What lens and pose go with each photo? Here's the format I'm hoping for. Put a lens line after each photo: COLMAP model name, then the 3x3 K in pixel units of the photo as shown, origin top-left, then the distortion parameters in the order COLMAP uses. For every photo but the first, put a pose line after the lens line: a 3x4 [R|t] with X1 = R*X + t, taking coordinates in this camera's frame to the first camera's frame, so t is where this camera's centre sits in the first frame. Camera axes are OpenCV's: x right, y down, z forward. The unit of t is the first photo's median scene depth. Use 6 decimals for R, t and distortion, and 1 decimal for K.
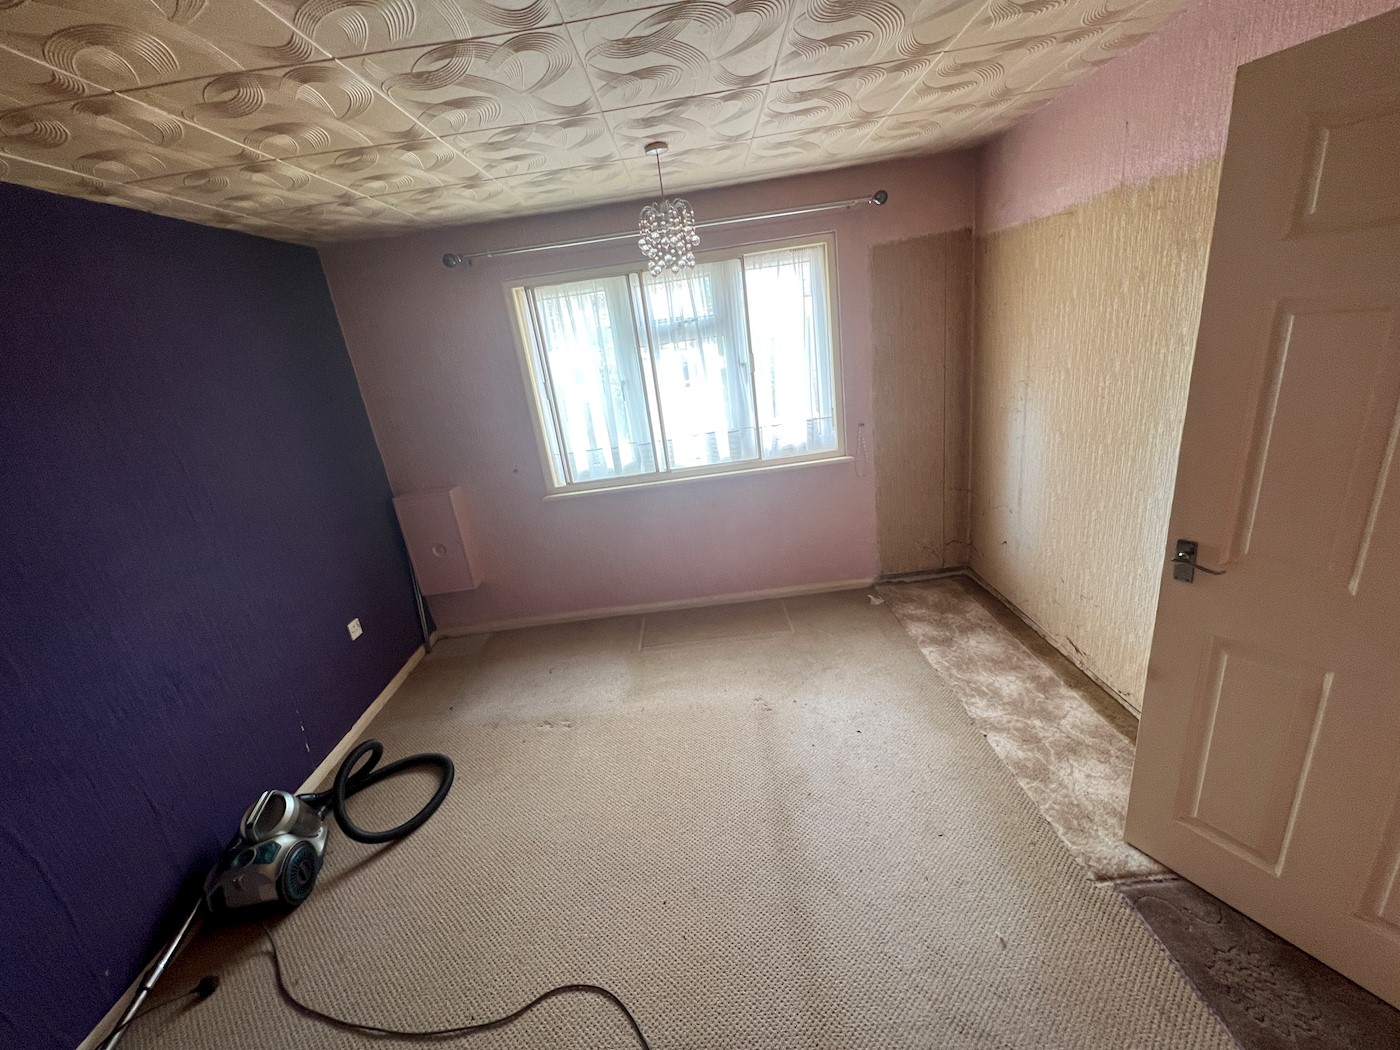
lens RADIAL K [[560.3, 0, 698.9], [0, 560.3, 524.5], [0, 0, 1]] dist [-0.002403, 0.000381]
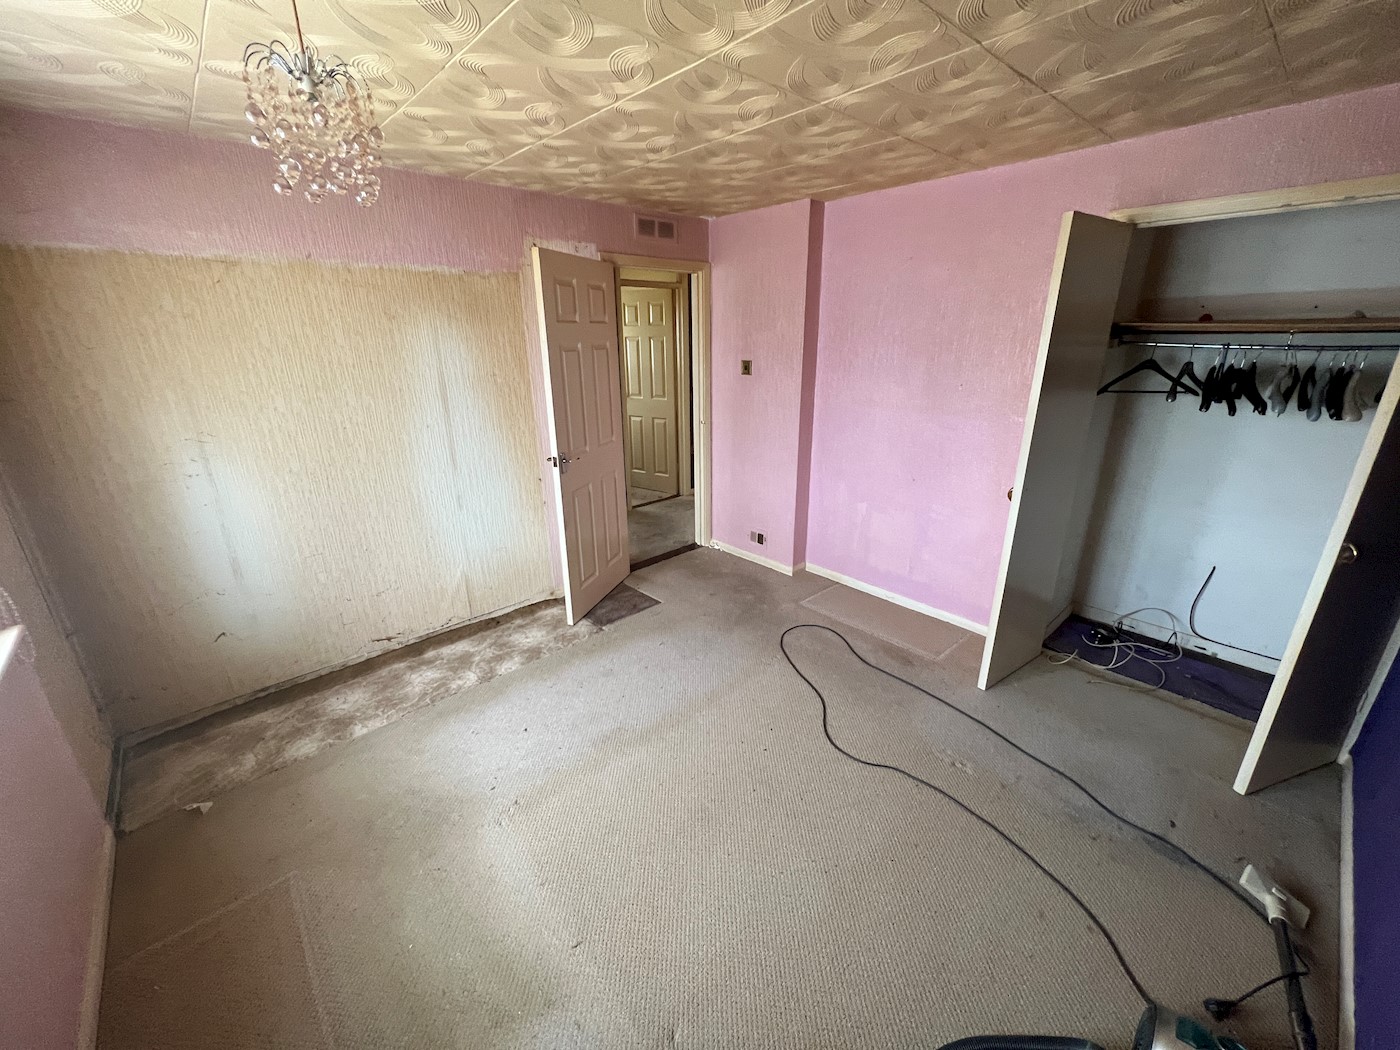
lens RADIAL K [[560.3, 0, 697.6], [0, 560.3, 520.1], [0, 0, 1]] dist [-0.002403, 0.000381]
pose [[-0.658767, -0.103217, 0.745233, -0.547554], [0.338021, 0.844332, 0.415745, -0.233627], [-0.672136, 0.525784, -0.521329, 0.941444]]
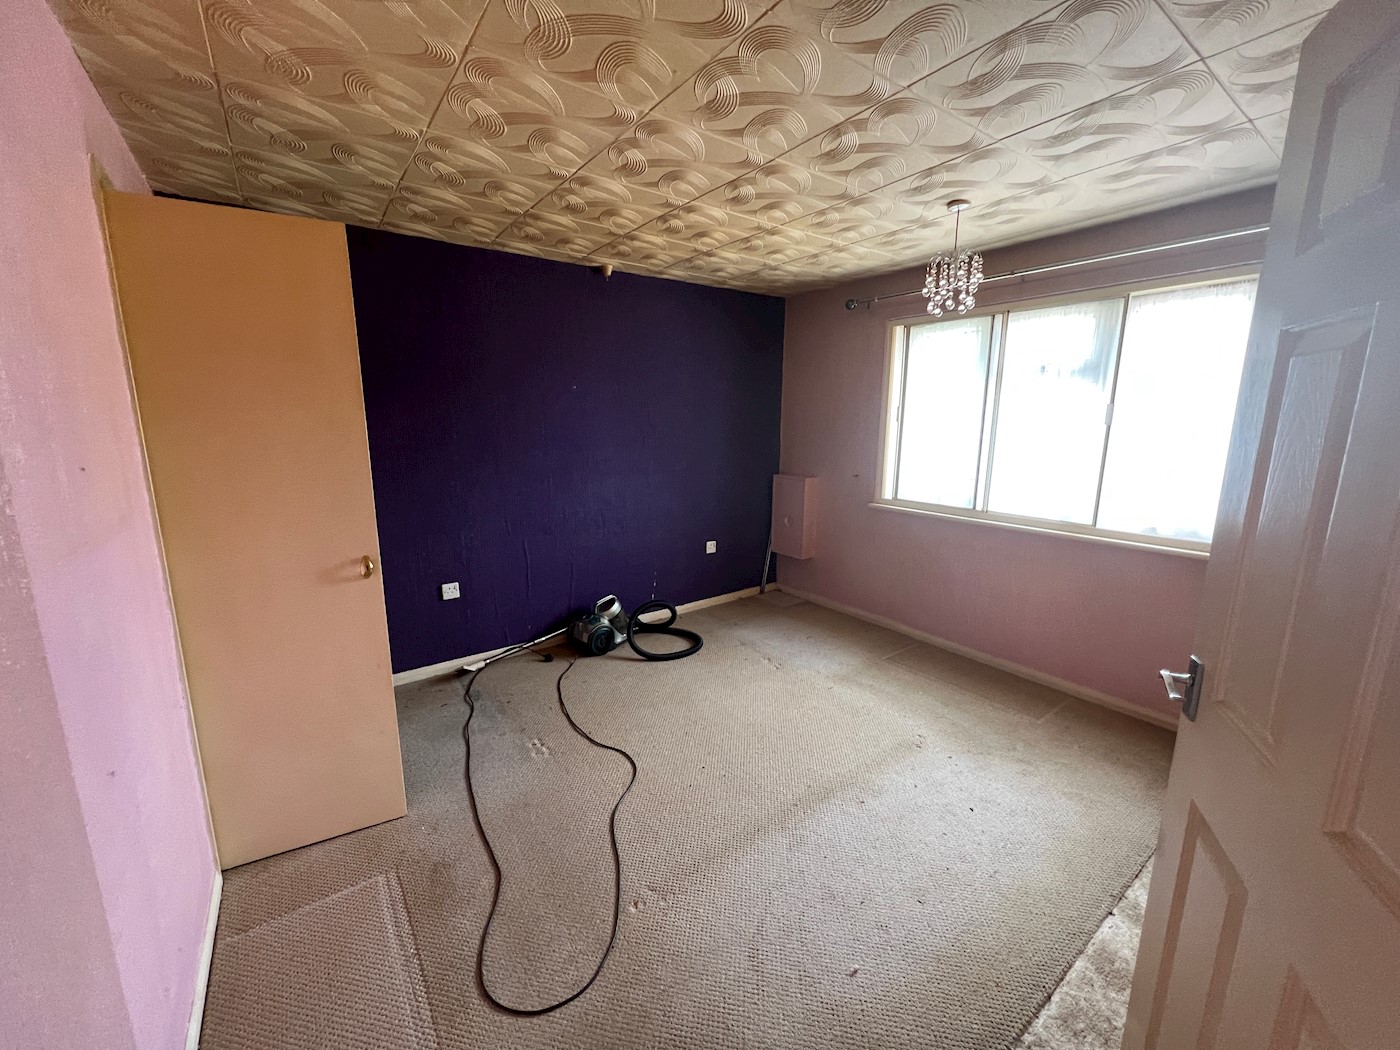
lens RADIAL K [[560.3, 0, 696.7], [0, 560.3, 525.5], [0, 0, 1]] dist [-0.002403, 0.000381]
pose [[0.578581, 0.284272, -0.764483, 0.491131], [-0.340429, 0.935917, 0.090373, 0.012771], [0.741183, 0.207964, 0.638278, 0.009239]]
